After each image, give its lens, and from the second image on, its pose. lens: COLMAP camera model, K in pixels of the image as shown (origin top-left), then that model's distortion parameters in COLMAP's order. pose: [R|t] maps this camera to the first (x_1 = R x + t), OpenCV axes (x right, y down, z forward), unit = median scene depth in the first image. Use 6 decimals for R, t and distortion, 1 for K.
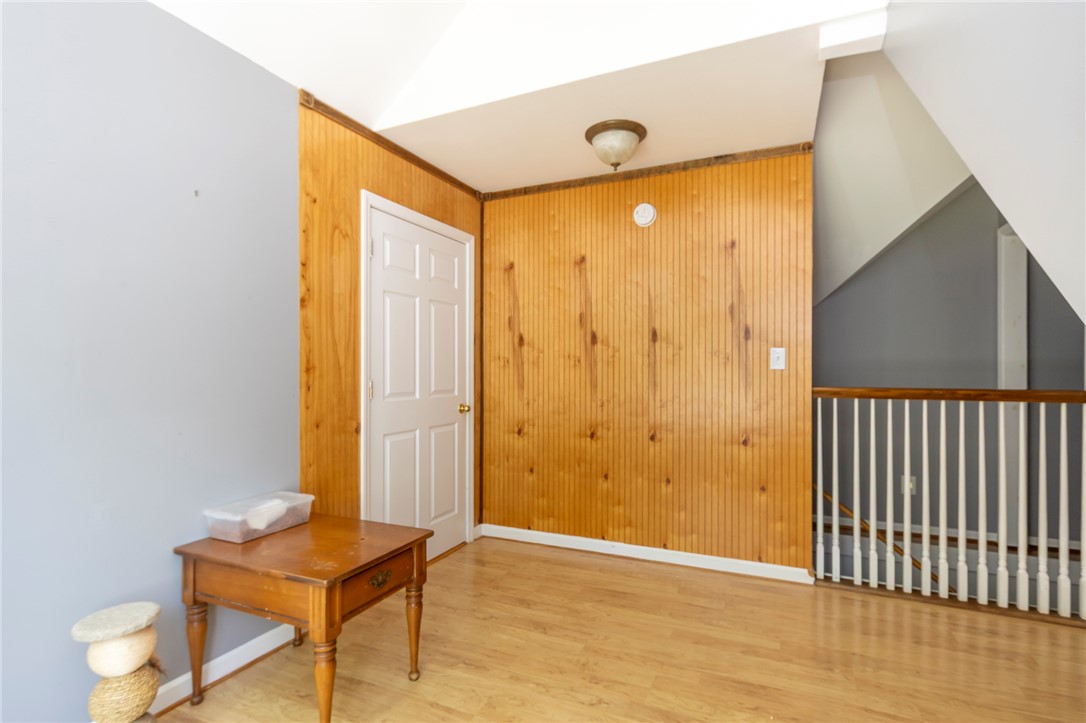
lens RADIAL K [[513.9, 0, 548.0], [0, 513.9, 371.9], [0, 0, 1]] dist [0.000053, 0.000123]
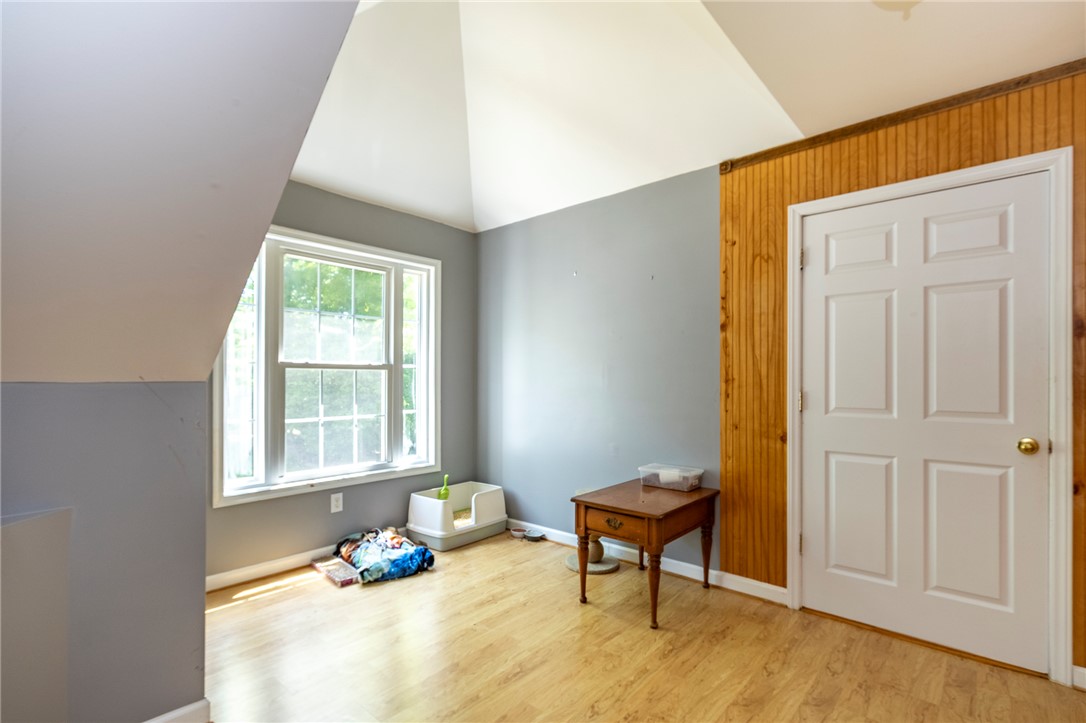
lens RADIAL K [[513.9, 0, 548.0], [0, 513.9, 371.9], [0, 0, 1]] dist [0.000053, 0.000123]
pose [[-0.288679, -0.007637, -0.957396, 0.851393], [-0.004986, 0.999967, -0.006474, -0.015049], [0.957413, 0.002905, -0.288707, 0.929807]]
